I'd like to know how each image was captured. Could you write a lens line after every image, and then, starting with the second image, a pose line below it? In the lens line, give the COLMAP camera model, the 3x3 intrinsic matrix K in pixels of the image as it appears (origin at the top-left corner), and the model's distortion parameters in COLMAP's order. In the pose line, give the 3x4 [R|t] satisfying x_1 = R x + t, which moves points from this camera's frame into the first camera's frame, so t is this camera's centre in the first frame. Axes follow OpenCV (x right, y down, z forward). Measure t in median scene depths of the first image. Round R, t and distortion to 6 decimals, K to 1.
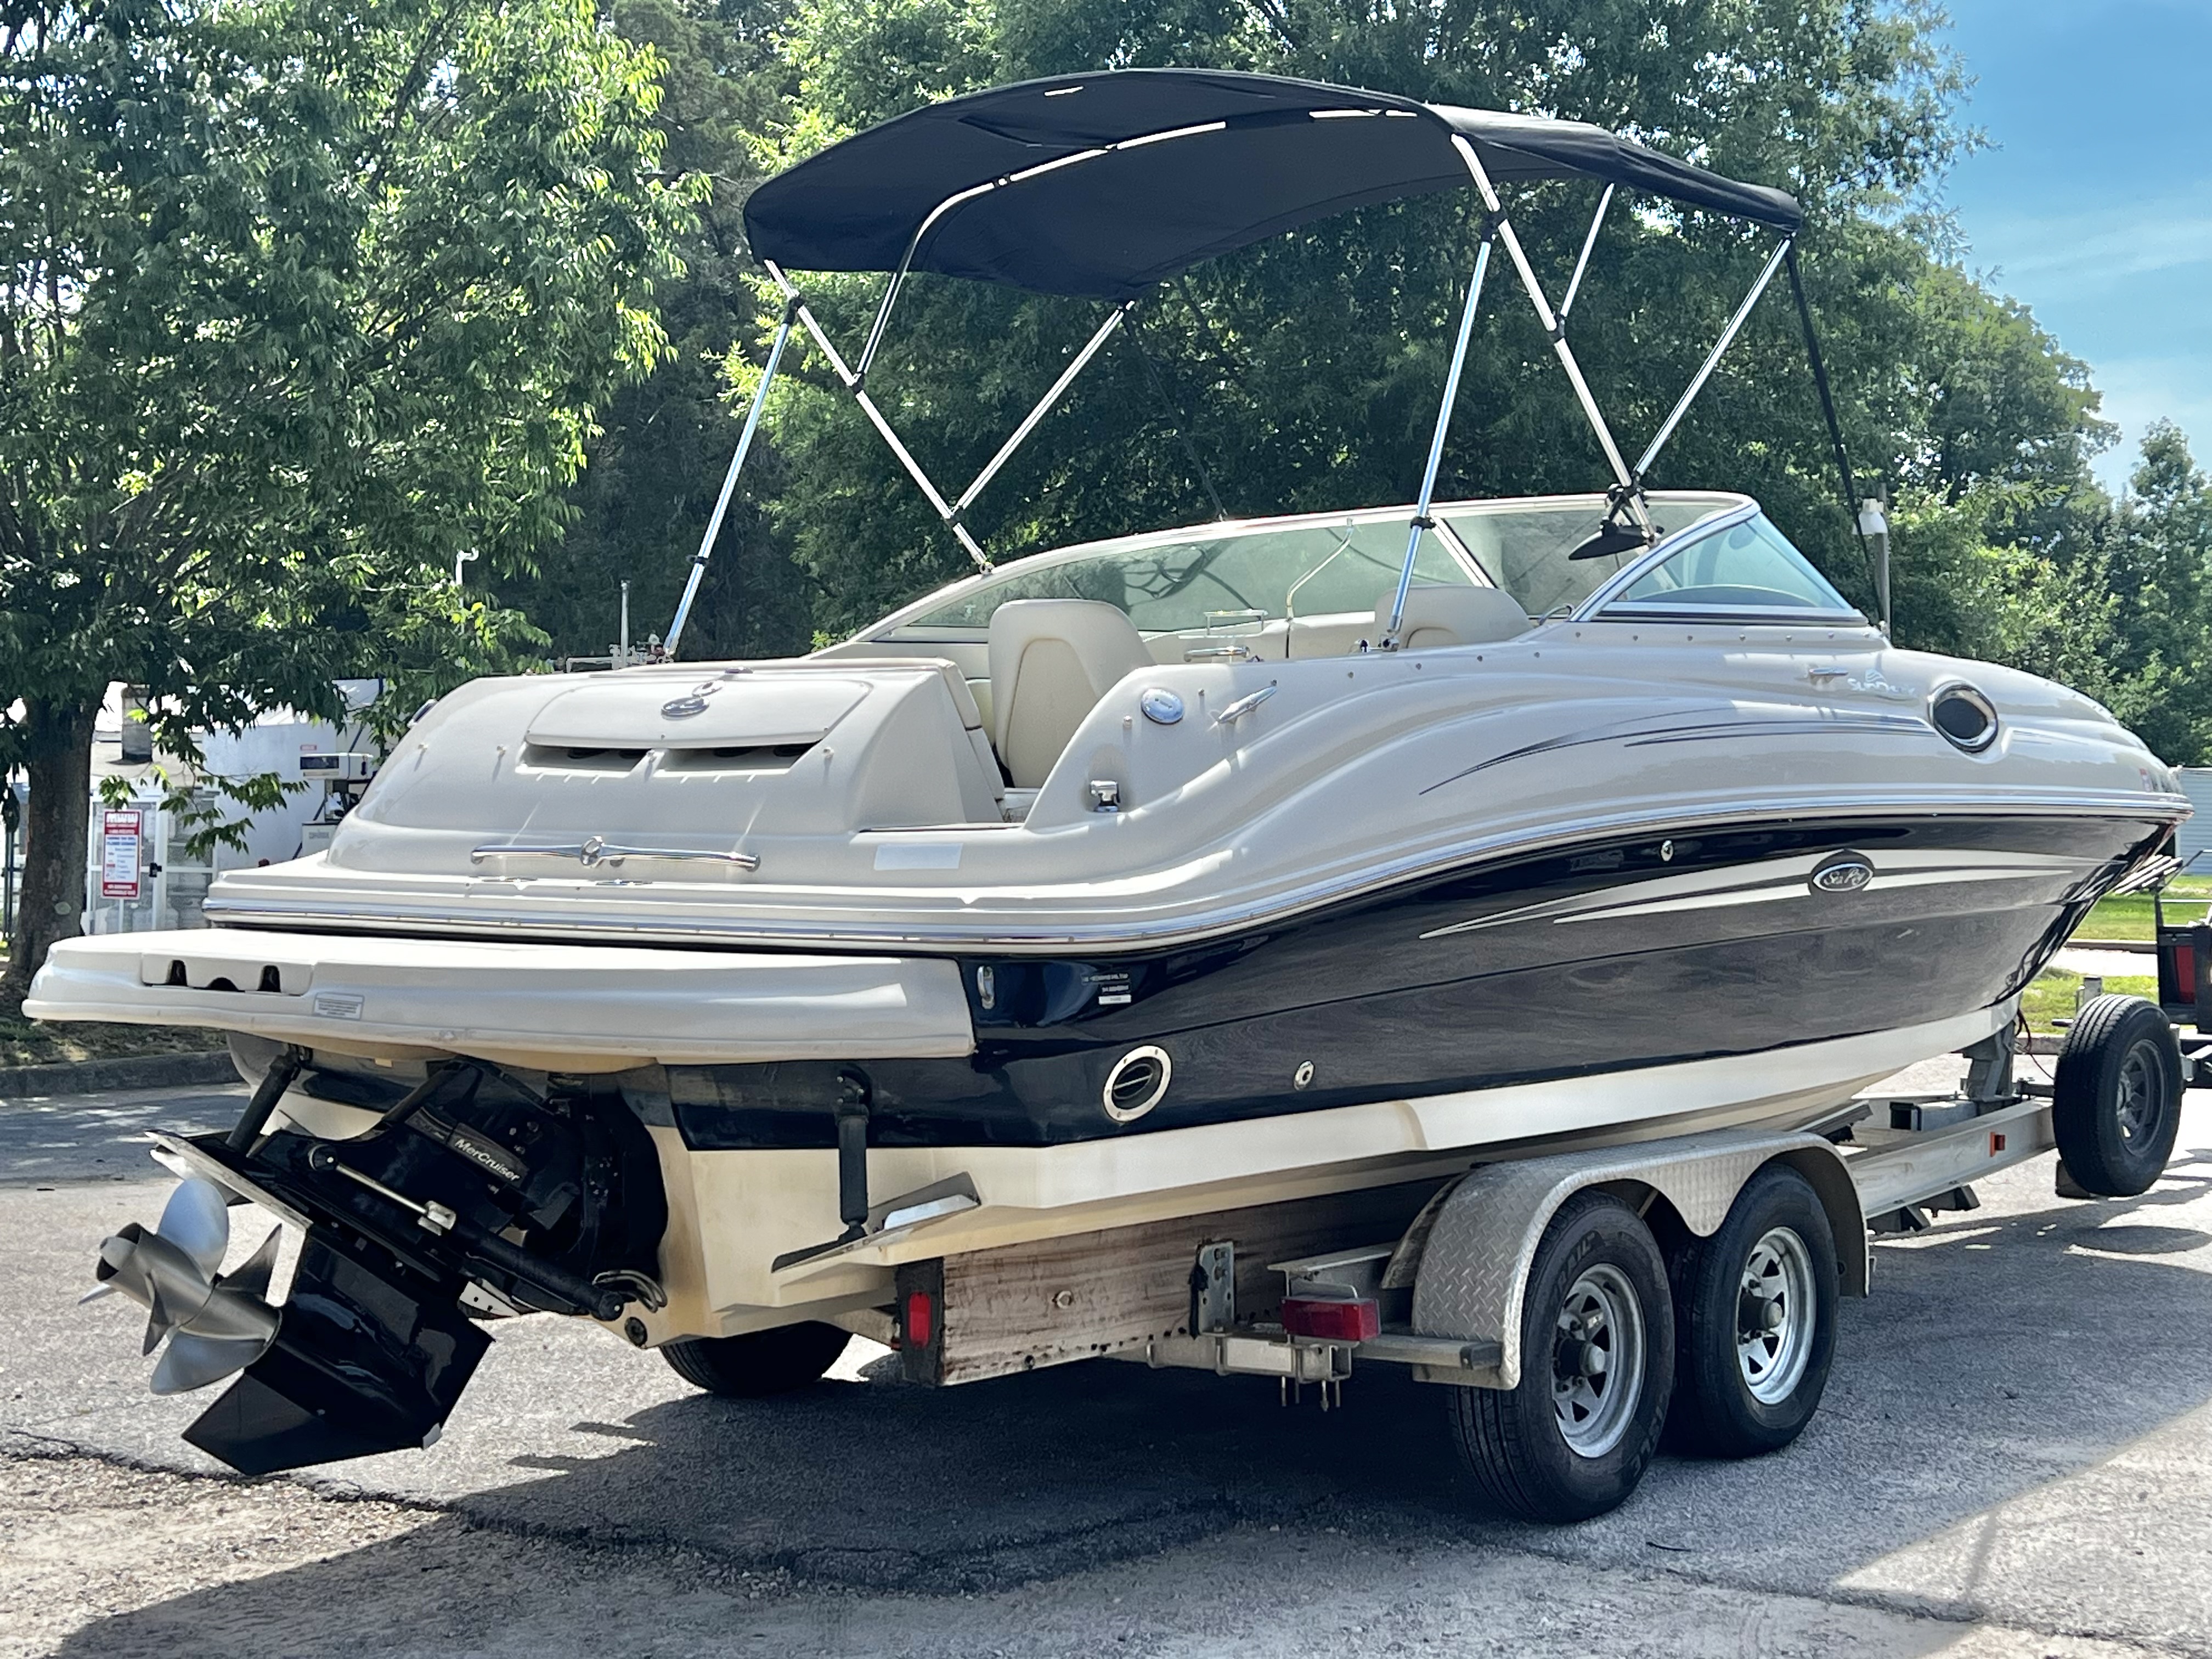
lens RADIAL K [[3396.5, 0, 1106.0], [0, 3396.5, 829.5], [0, 0, 1]] dist [0.196589, 0.004406]
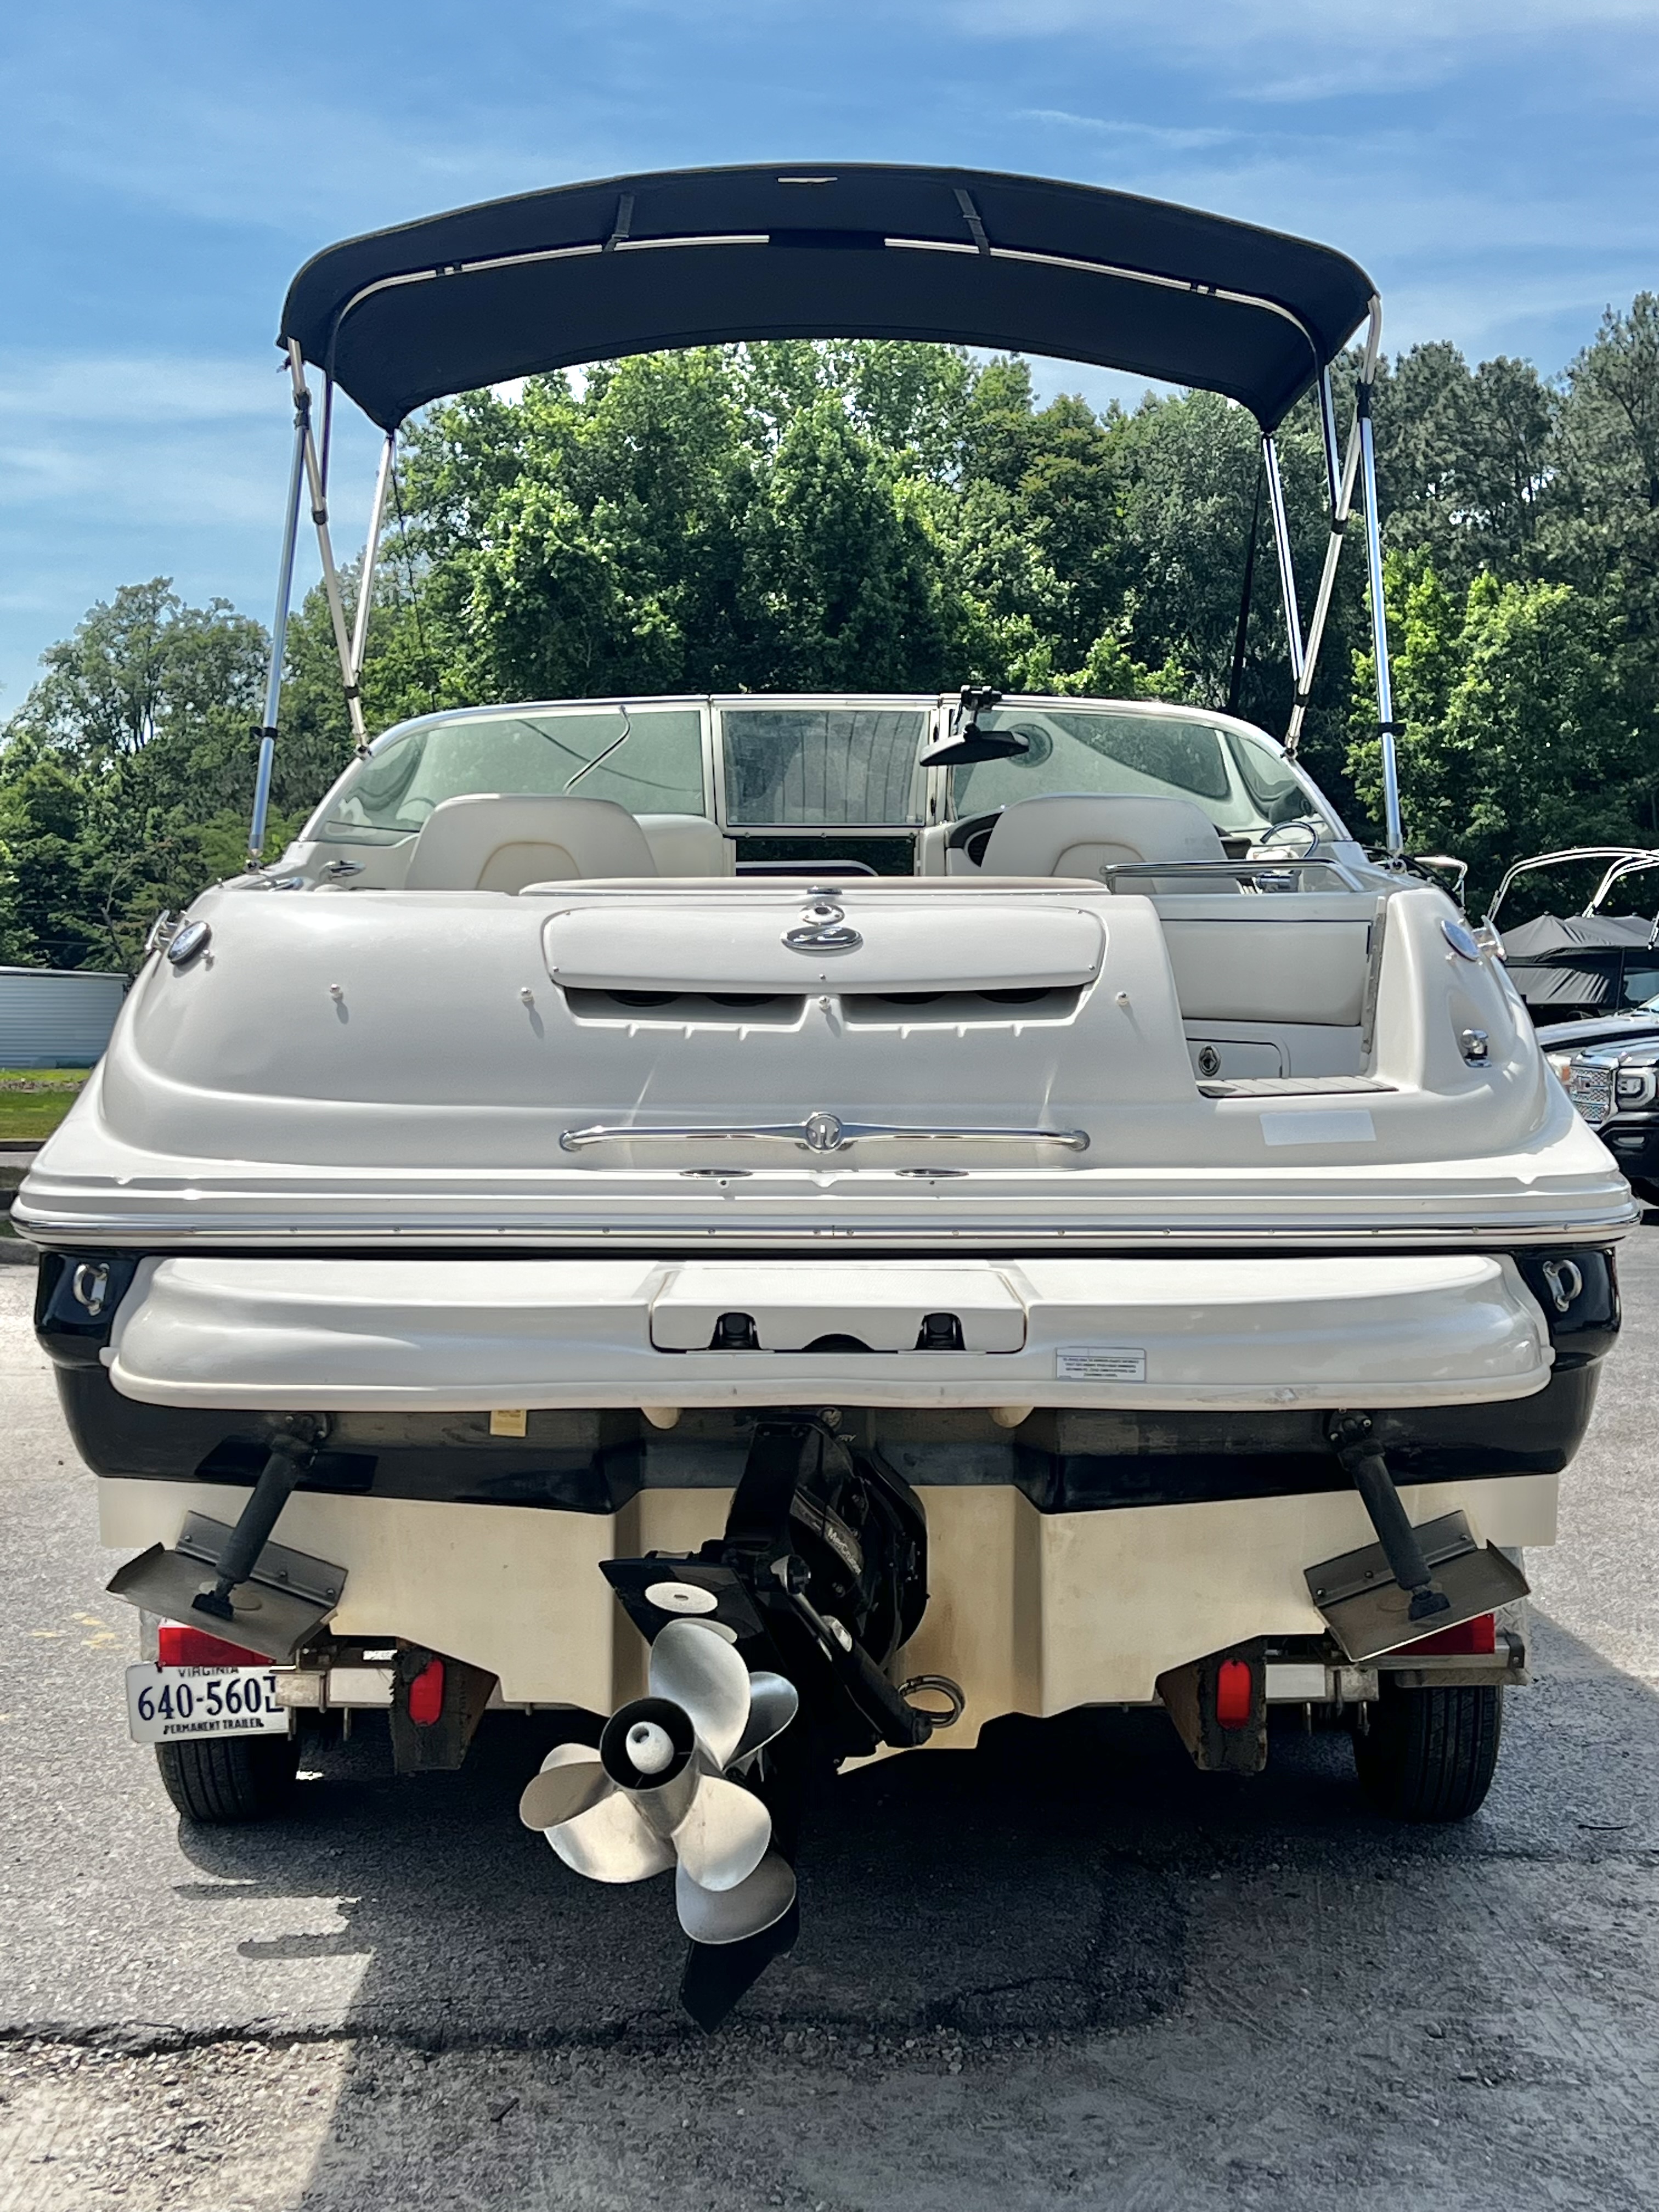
lens RADIAL K [[3396.5, 0, 829.5], [0, 3396.5, 1106.0], [0, 0, 1]] dist [0.196589, 0.004406]
pose [[0.797158, -0.029556, 0.603047, -0.591091], [0.013508, 0.999424, 0.031127, -0.022272], [-0.603620, -0.016667, 0.797098, 0.388113]]
